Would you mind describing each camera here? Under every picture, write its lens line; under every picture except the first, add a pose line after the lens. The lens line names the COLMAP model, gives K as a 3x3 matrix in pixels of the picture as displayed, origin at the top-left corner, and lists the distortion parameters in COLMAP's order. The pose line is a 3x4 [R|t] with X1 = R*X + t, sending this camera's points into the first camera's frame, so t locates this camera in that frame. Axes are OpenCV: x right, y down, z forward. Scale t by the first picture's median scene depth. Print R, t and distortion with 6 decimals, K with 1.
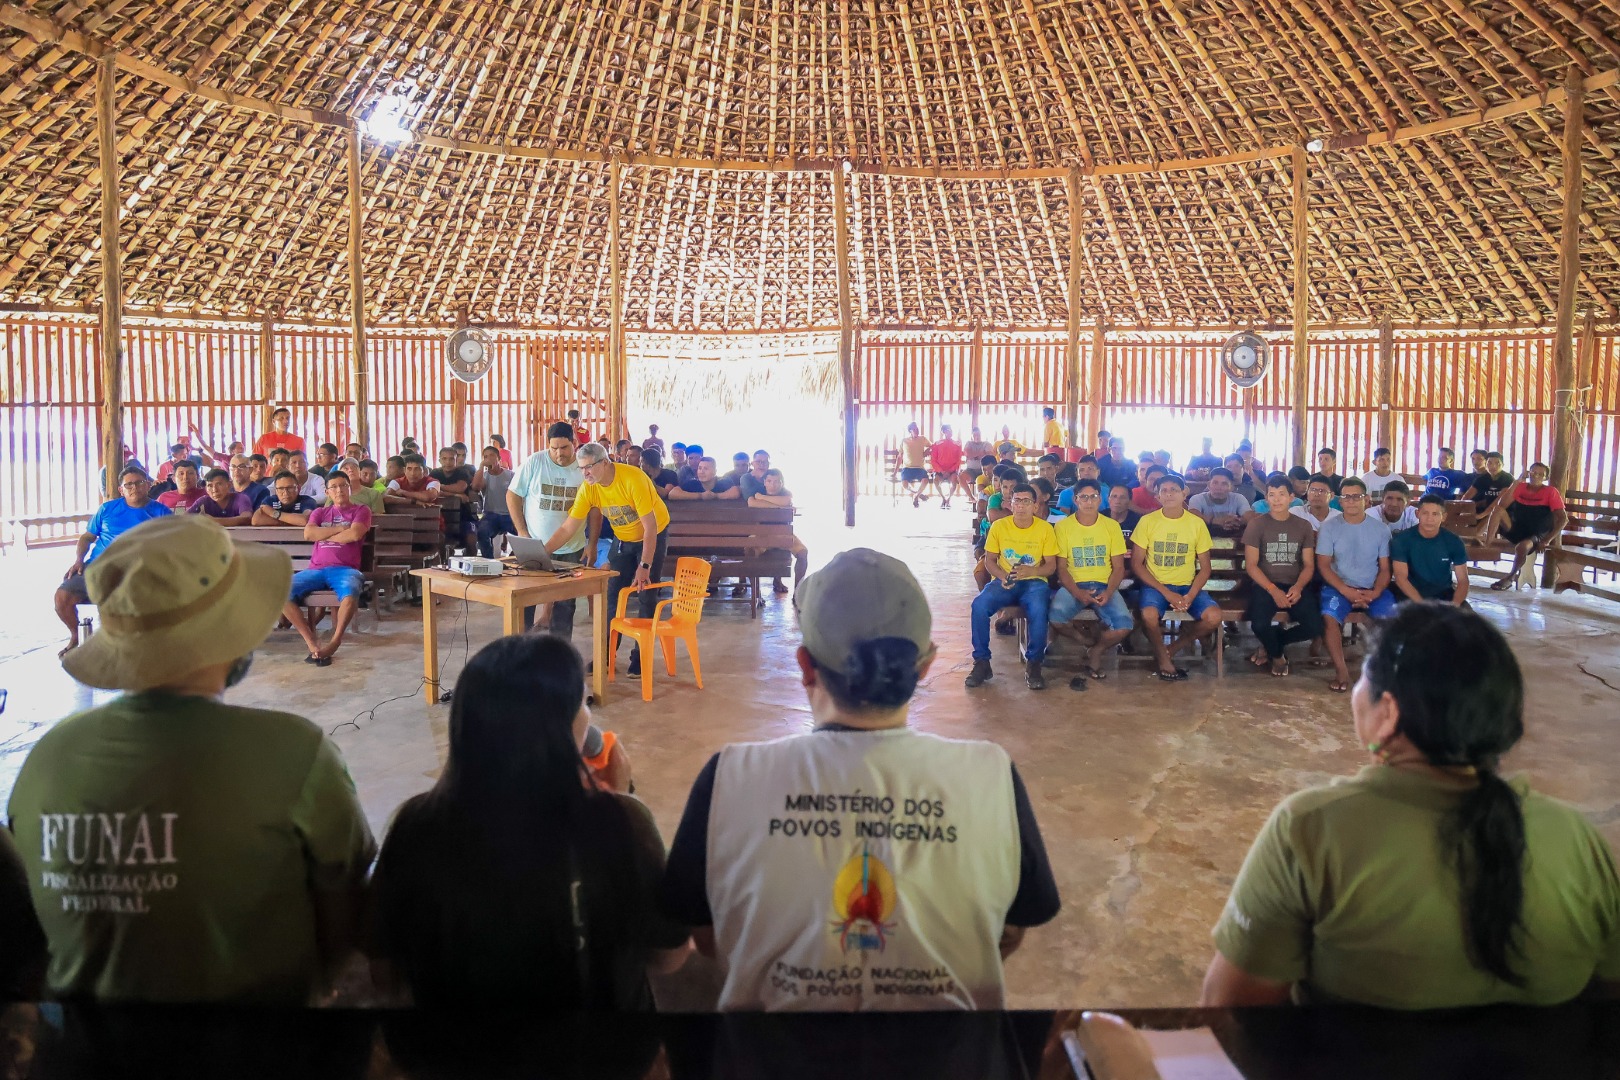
lens RADIAL K [[2249.7, 0, 809.1], [0, 2249.7, 539.9], [0, 0, 1]] dist [0.017802, 0.000000]
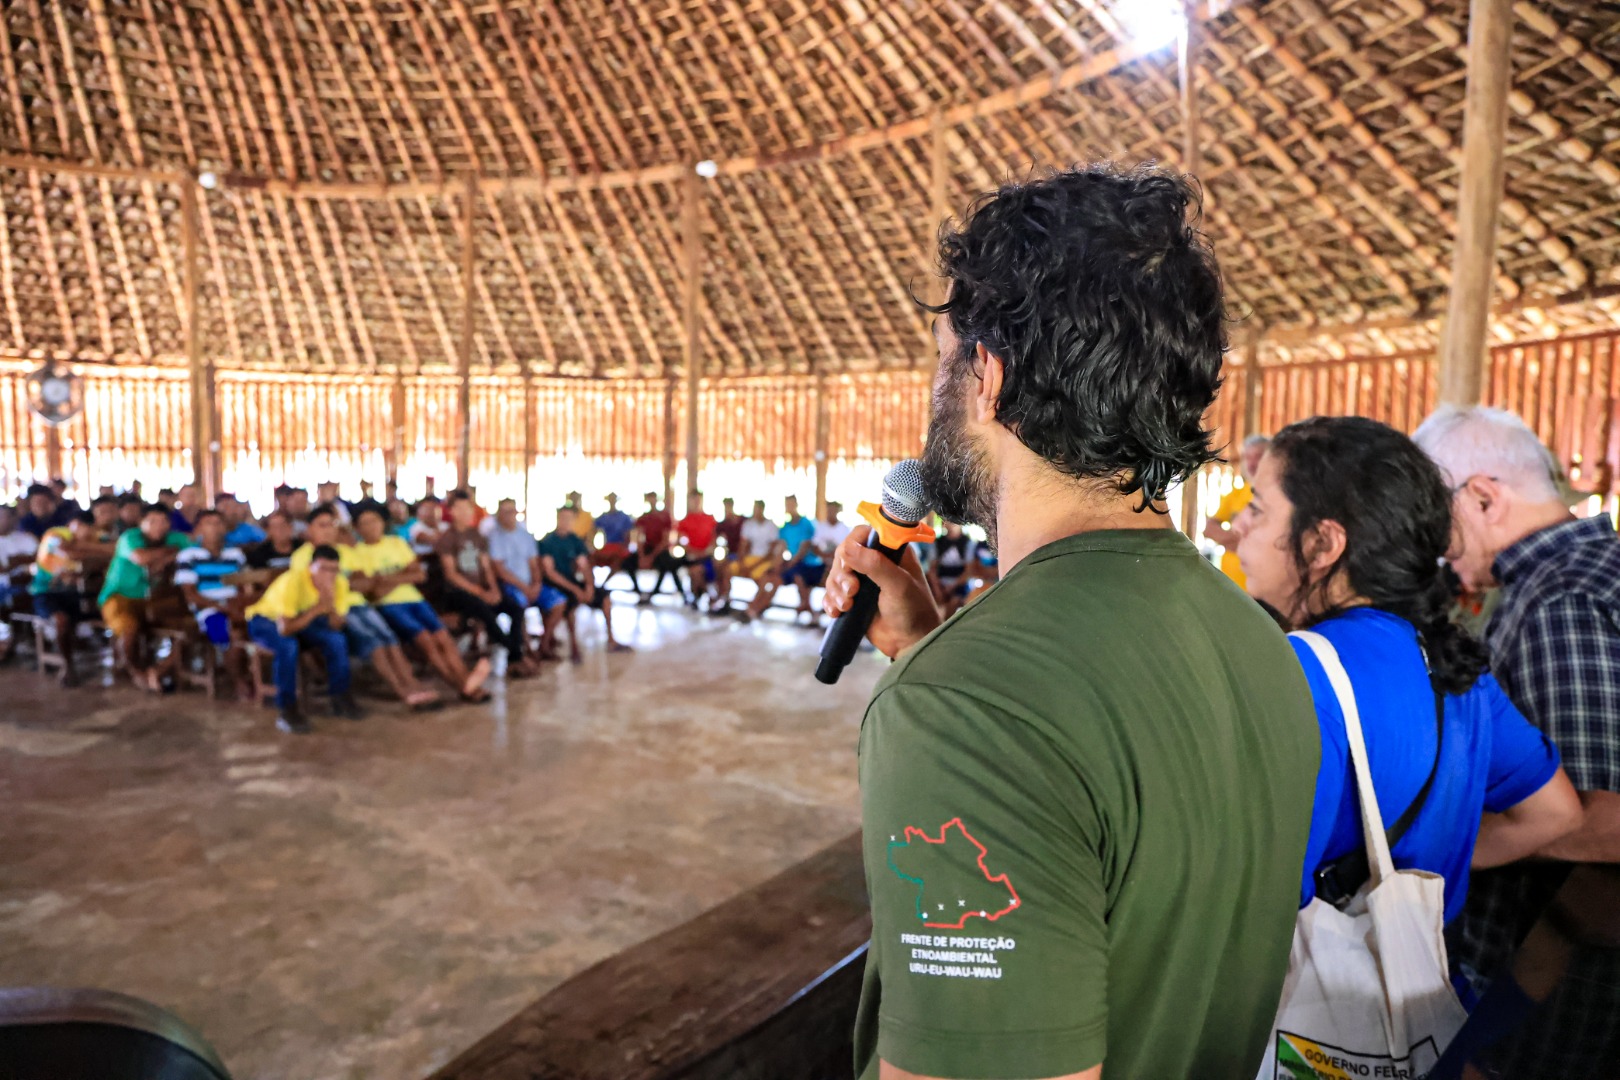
lens RADIAL K [[2249.7, 0, 809.0], [0, 2249.7, 540.9], [0, 0, 1]] dist [0.017802, 0.000000]
pose [[-0.292345, -0.061313, 0.954345, -0.796852], [0.044875, 0.995964, 0.077733, -0.086053], [-0.955259, 0.065552, -0.288414, 1.063865]]
